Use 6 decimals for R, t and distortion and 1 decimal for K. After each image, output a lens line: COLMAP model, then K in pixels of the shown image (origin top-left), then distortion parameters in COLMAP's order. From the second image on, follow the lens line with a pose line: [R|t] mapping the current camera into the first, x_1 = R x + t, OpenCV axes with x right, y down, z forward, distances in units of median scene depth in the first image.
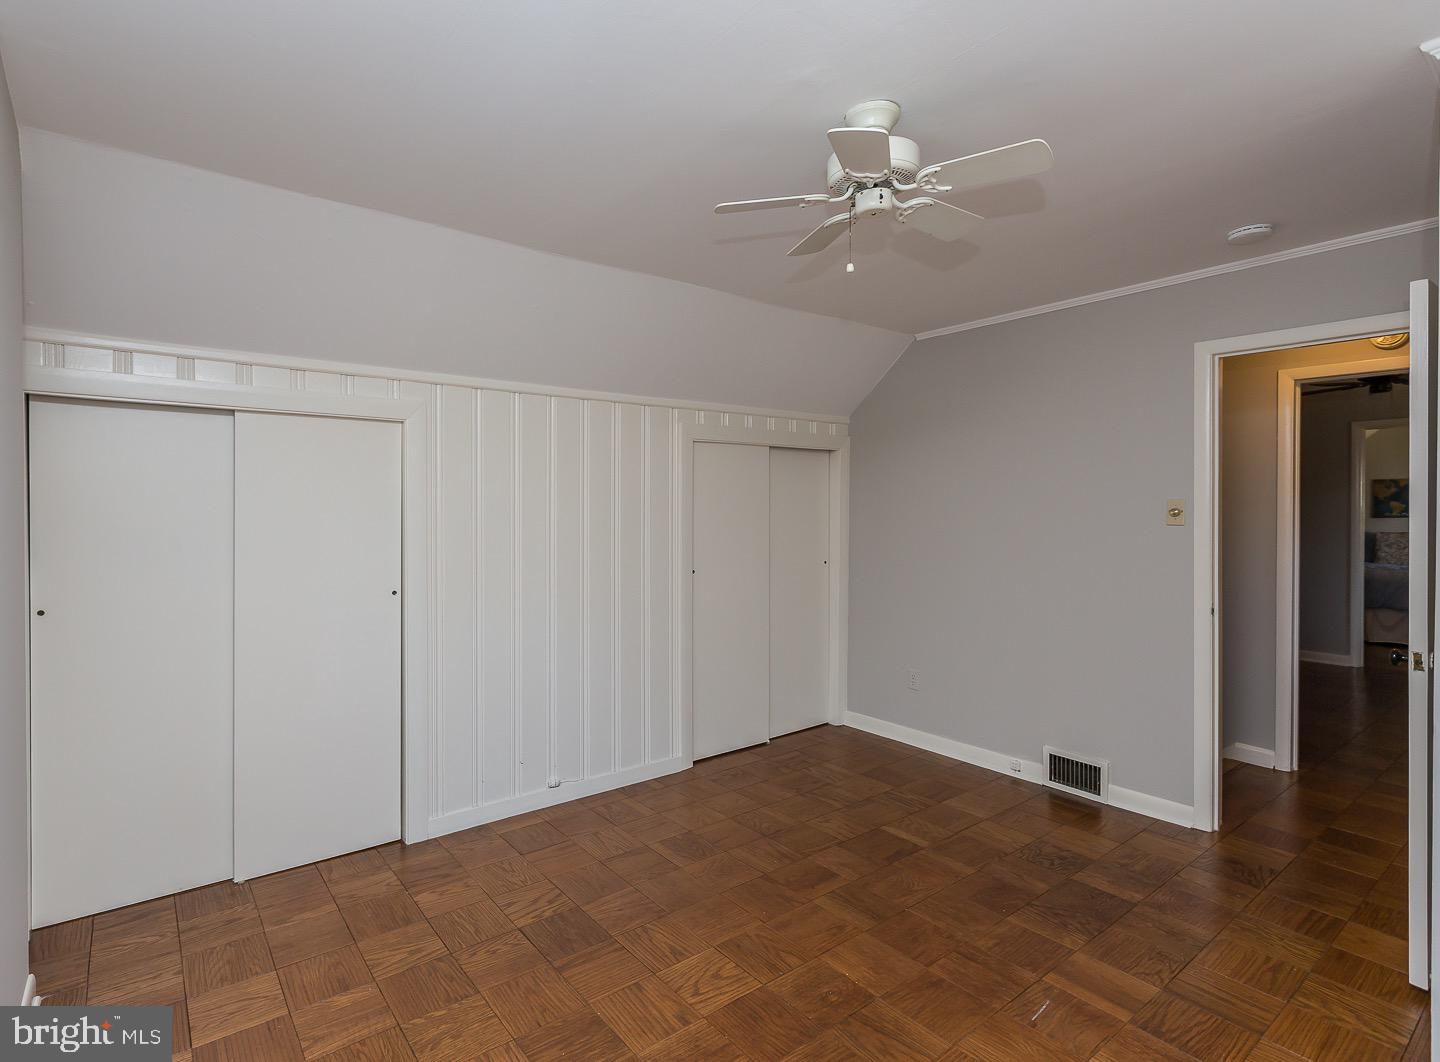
lens RADIAL K [[711.5, 0, 669.9], [0, 711.5, 514.3], [0, 0, 1]] dist [-0.000796, -0.000532]
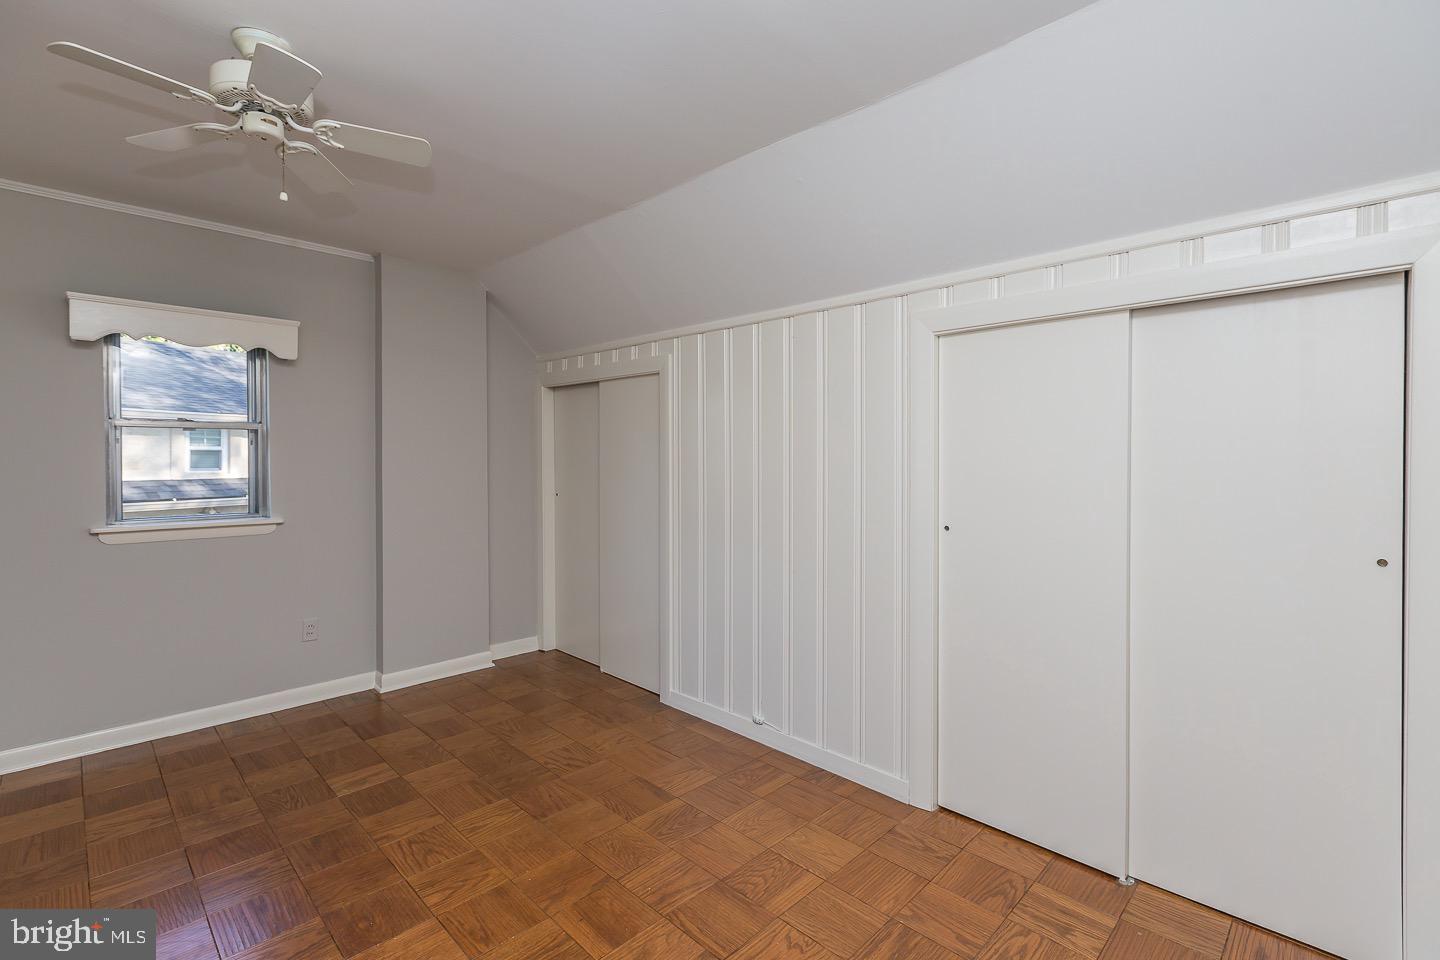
lens RADIAL K [[659.4, 0, 722.9], [0, 659.4, 462.5], [0, 0, 1]] dist [-0.000394, 0.000431]
pose [[0.152046, 0.009088, -0.988332, 0.768221], [-0.006523, 0.999945, 0.008191, 0.019136], [0.988352, 0.005201, 0.152096, 0.864273]]
